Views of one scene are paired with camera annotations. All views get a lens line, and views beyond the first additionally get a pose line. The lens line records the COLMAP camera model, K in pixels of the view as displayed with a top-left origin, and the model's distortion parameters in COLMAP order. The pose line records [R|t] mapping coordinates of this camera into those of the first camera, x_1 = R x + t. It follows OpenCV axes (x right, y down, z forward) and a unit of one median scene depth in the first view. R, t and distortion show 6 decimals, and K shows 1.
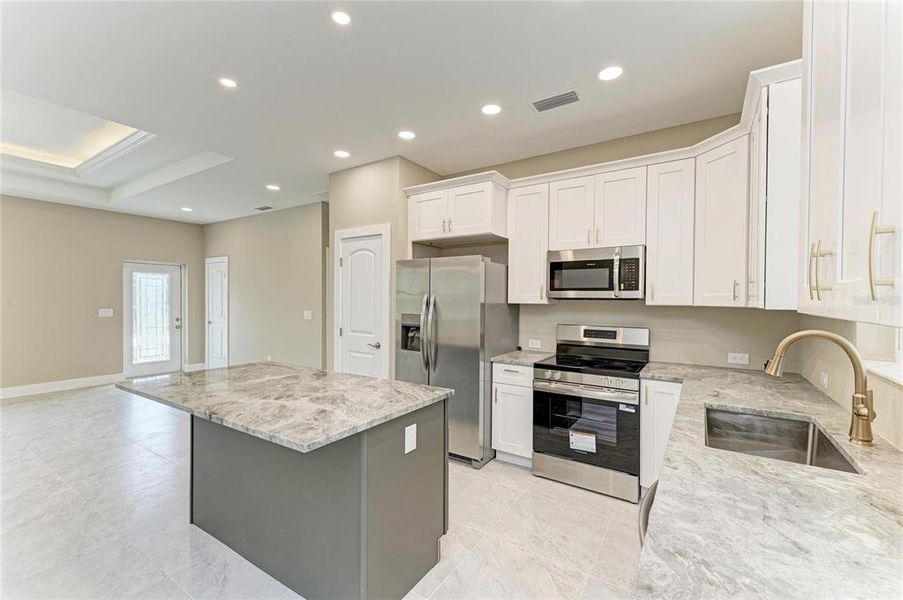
lens RADIAL K [[370.6, 0, 448.0], [0, 370.6, 301.6], [0, 0, 1]] dist [-0.001461, -0.000283]
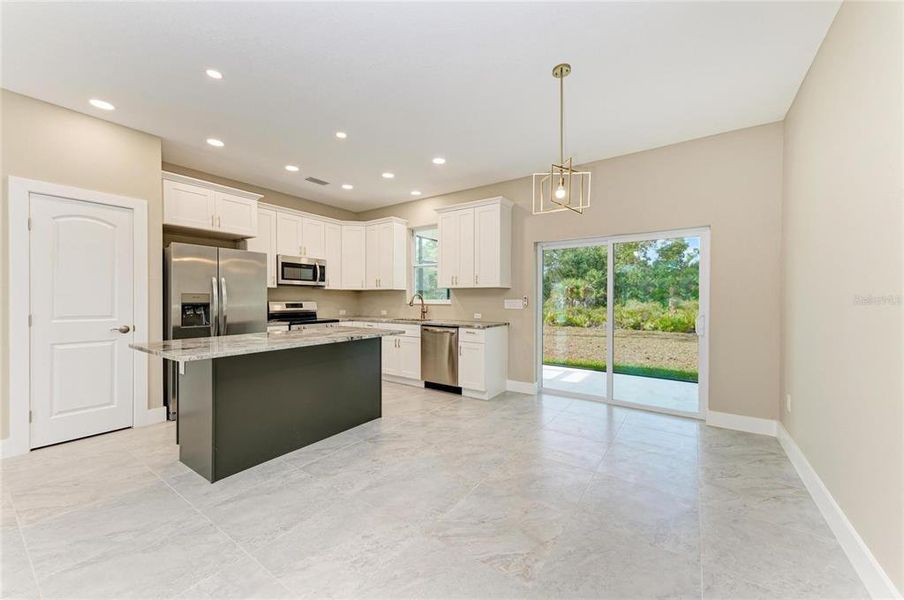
lens RADIAL K [[333.4, 0, 457.6], [0, 333.4, 302.0], [0, 0, 1]] dist [0.002066, -0.003061]
pose [[0.018255, -0.015774, 0.999709, -1.183136], [0.003870, 0.999869, 0.015706, 0.049398], [-0.999826, 0.003582, 0.018314, 0.203374]]
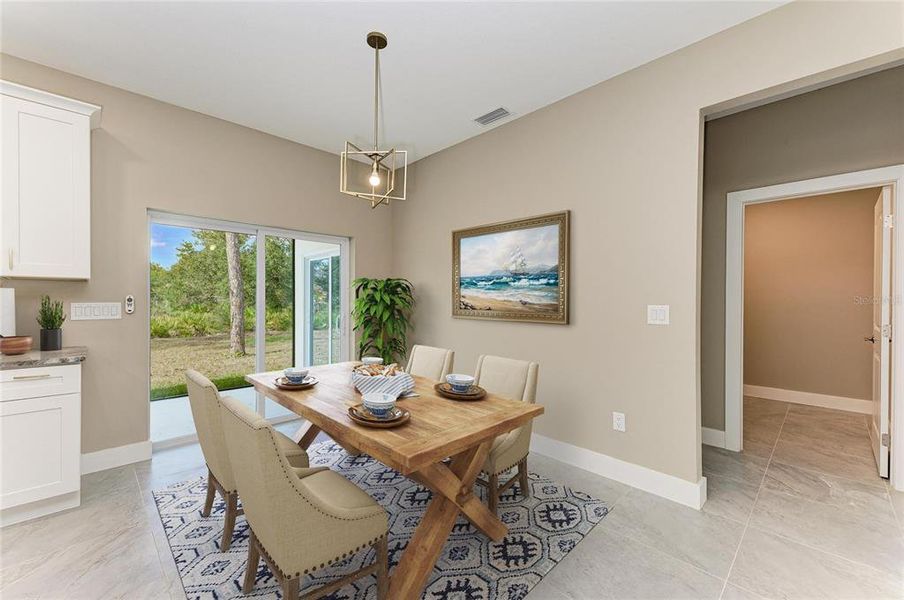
lens RADIAL K [[371.0, 0, 444.7], [0, 371.0, 302.2], [0, 0, 1]] dist [-0.001461, -0.000283]
pose [[-0.974593, -0.009336, 0.223786, -0.730881], [-0.005913, 0.999855, 0.015961, 0.044213], [-0.223903, 0.014232, -0.974508, 0.642274]]
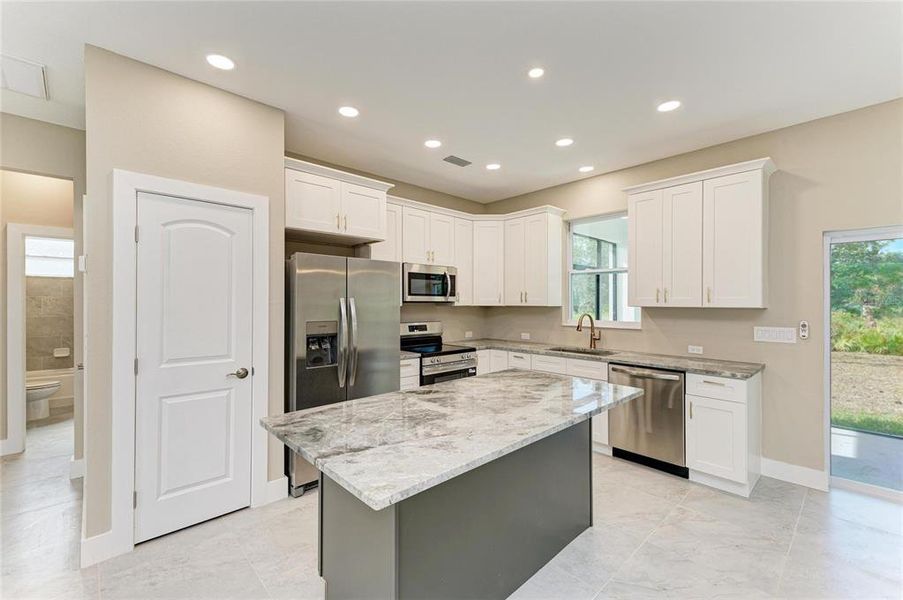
lens RADIAL K [[370.6, 0, 454.1], [0, 370.6, 301.5], [0, 0, 1]] dist [-0.001461, -0.000283]
pose [[0.241418, -0.003007, 0.970416, -0.888853], [0.007471, 0.999971, 0.001240, -0.010307], [-0.970392, 0.006950, 0.241434, 0.561682]]
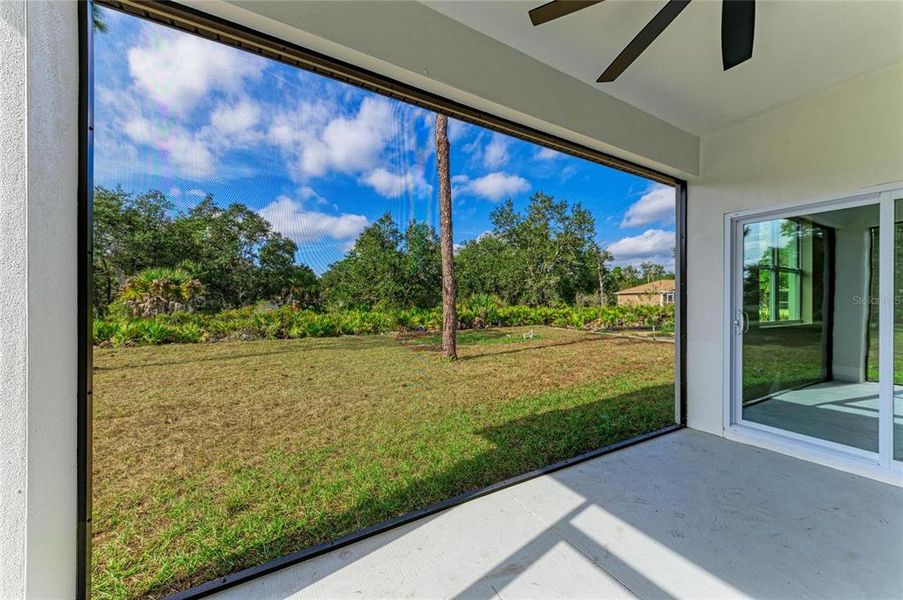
lens RADIAL K [[333.1, 0, 449.4], [0, 333.1, 300.8], [0, 0, 1]] dist [0.002066, -0.003061]
pose [[-0.893602, -0.003035, 0.448850, 0.775996], [0.000068, 0.999976, 0.006897, 0.093164], [-0.448861, 0.006194, -0.893580, 0.218359]]
